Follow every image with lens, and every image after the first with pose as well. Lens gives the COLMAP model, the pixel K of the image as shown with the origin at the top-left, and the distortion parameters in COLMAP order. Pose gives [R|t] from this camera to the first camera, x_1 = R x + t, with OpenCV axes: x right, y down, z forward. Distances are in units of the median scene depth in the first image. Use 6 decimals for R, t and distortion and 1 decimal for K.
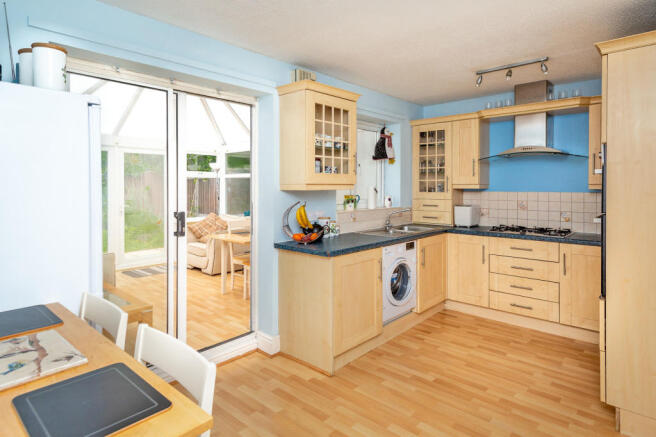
lens RADIAL K [[376.9, 0, 338.6], [0, 376.9, 189.2], [0, 0, 1]] dist [0.009377, 0.000785]
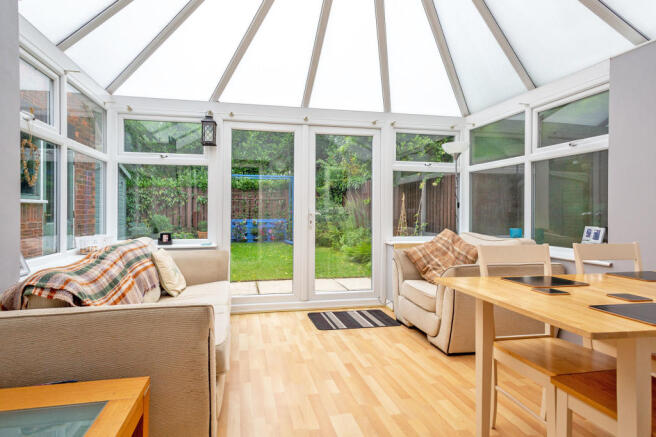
lens RADIAL K [[376.9, 0, 326.6], [0, 376.9, 214.4], [0, 0, 1]] dist [0.009377, 0.000785]
pose [[0.812620, 0.006707, -0.582755, -0.149428], [-0.004917, 0.999977, 0.004651, 0.037873], [0.582772, -0.000914, 0.812635, 0.428000]]
